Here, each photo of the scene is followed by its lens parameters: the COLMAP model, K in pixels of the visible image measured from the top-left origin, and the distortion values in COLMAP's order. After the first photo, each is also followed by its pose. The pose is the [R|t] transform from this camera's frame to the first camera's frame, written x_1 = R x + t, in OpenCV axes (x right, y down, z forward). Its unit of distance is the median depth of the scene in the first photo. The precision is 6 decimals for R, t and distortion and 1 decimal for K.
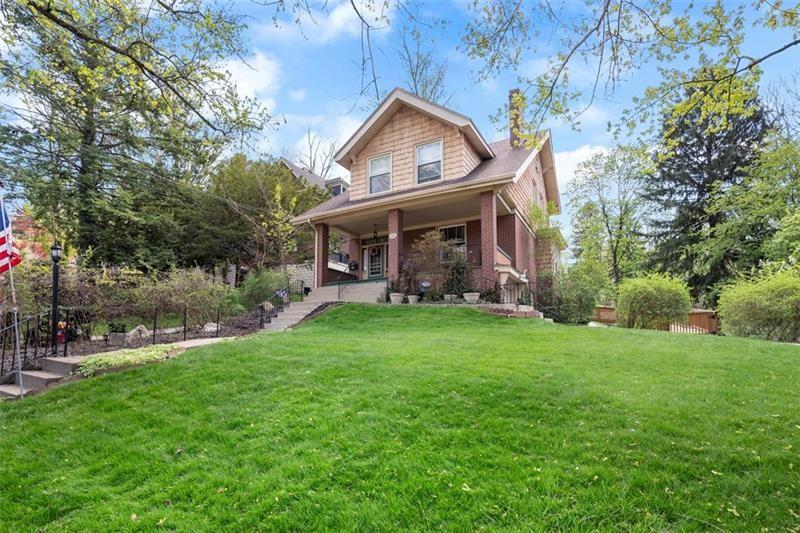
lens RADIAL K [[388.6, 0, 399.4], [0, 388.6, 267.9], [0, 0, 1]] dist [-0.000014, 0.000009]
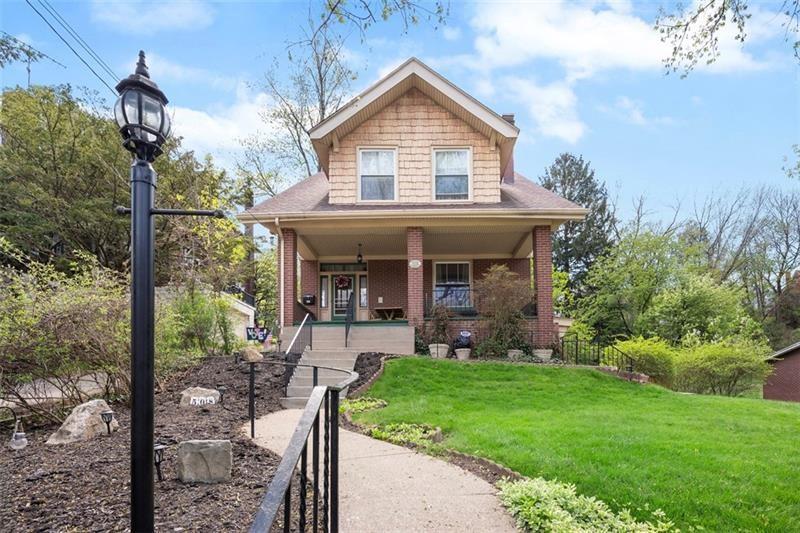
lens RADIAL K [[388.6, 0, 388.6], [0, 388.6, 339.6], [0, 0, 1]] dist [-0.000014, 0.000009]
pose [[0.880405, 0.054656, 0.471063, -0.369573], [-0.086612, 0.995160, 0.046411, 0.027019], [-0.466247, -0.081660, 0.880878, 0.353713]]
